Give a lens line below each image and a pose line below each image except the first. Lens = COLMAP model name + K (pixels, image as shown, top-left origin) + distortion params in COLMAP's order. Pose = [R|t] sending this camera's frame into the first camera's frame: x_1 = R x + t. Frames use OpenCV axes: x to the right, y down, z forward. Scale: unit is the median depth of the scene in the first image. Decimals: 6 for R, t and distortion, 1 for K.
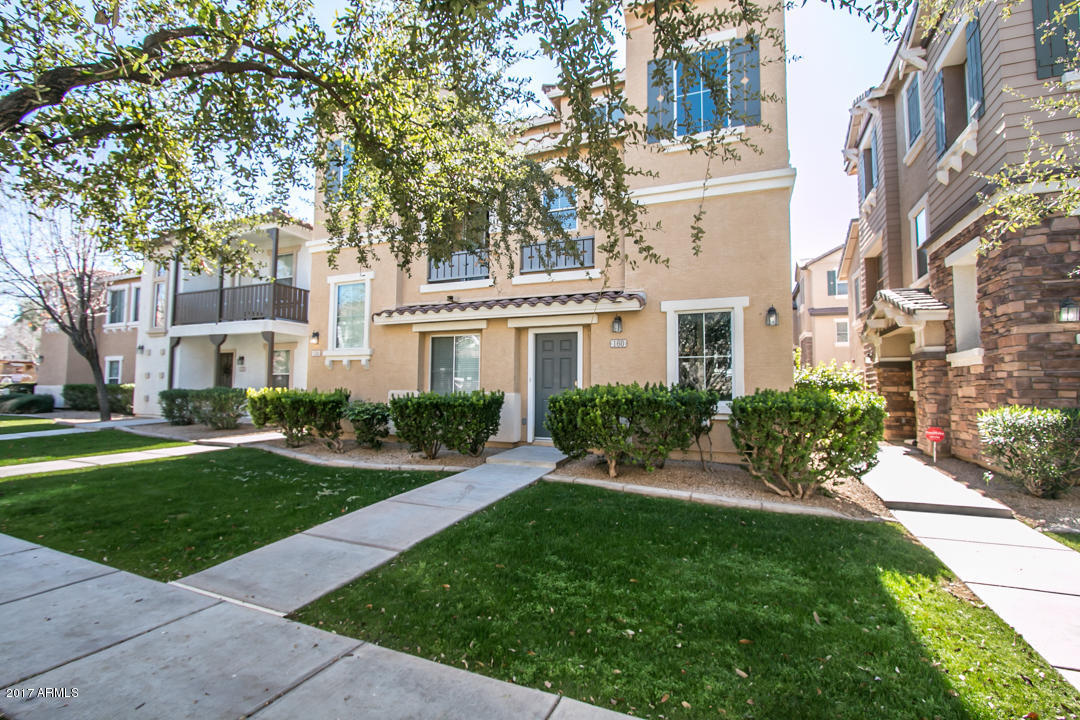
lens RADIAL K [[504.4, 0, 536.5], [0, 504.4, 356.2], [0, 0, 1]] dist [-0.018820, 0.002406]
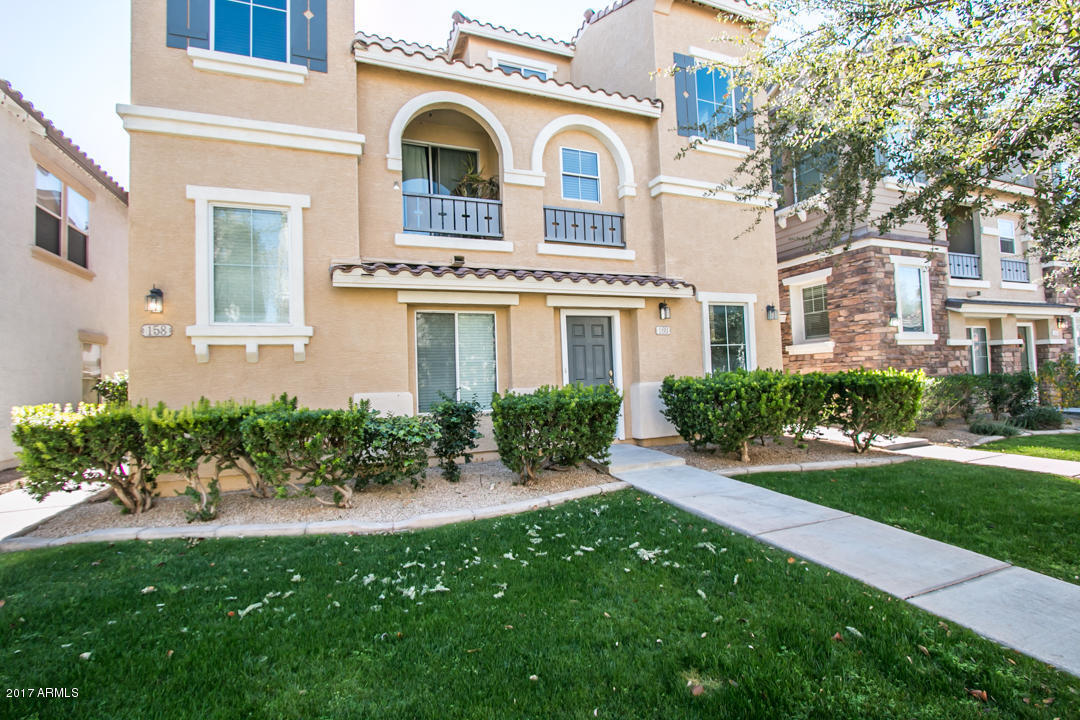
lens RADIAL K [[504.4, 0, 540.9], [0, 504.4, 359.3], [0, 0, 1]] dist [-0.018820, 0.002406]
pose [[0.692432, -0.004824, 0.721467, -0.638796], [-0.004039, 0.999936, 0.010562, 0.019104], [-0.721472, -0.010227, 0.692368, 0.455083]]
